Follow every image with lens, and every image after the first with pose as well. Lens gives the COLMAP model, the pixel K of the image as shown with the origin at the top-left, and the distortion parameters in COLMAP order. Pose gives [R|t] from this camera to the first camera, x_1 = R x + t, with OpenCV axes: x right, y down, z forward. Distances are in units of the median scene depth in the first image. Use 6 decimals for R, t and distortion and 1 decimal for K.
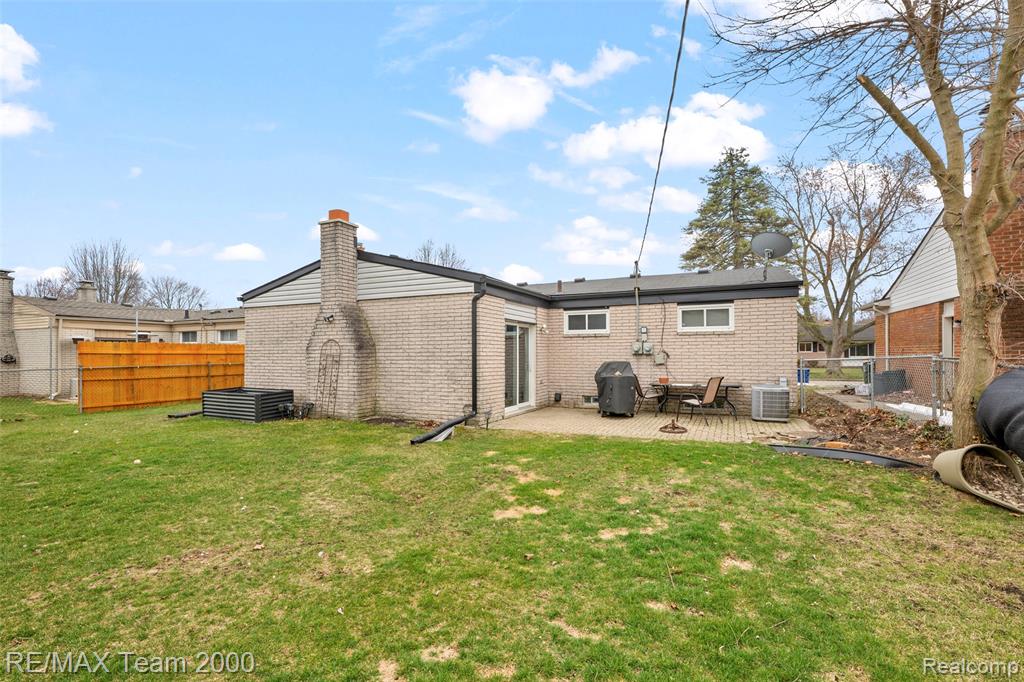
lens RADIAL K [[476.2, 0, 504.8], [0, 476.2, 357.7], [0, 0, 1]] dist [-0.002349, 0.001220]
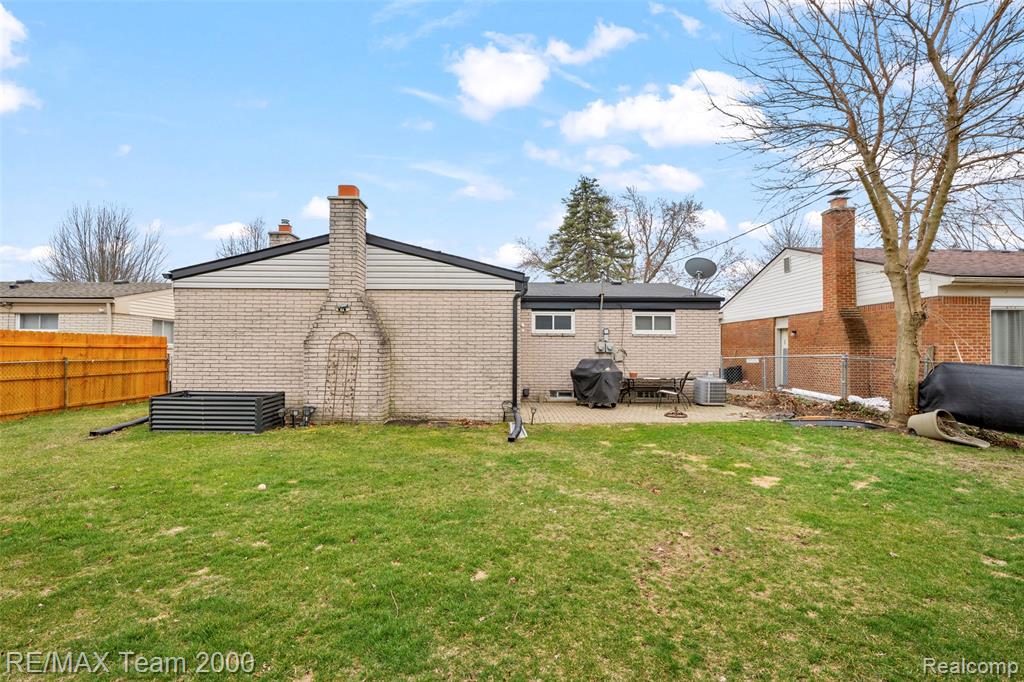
lens RADIAL K [[476.2, 0, 514.5], [0, 476.2, 345.9], [0, 0, 1]] dist [-0.002349, 0.001220]
pose [[0.898091, 0.015242, 0.439546, -0.431864], [-0.005933, 0.999728, -0.022543, 0.003727], [-0.439770, 0.017638, 0.897937, 0.073383]]
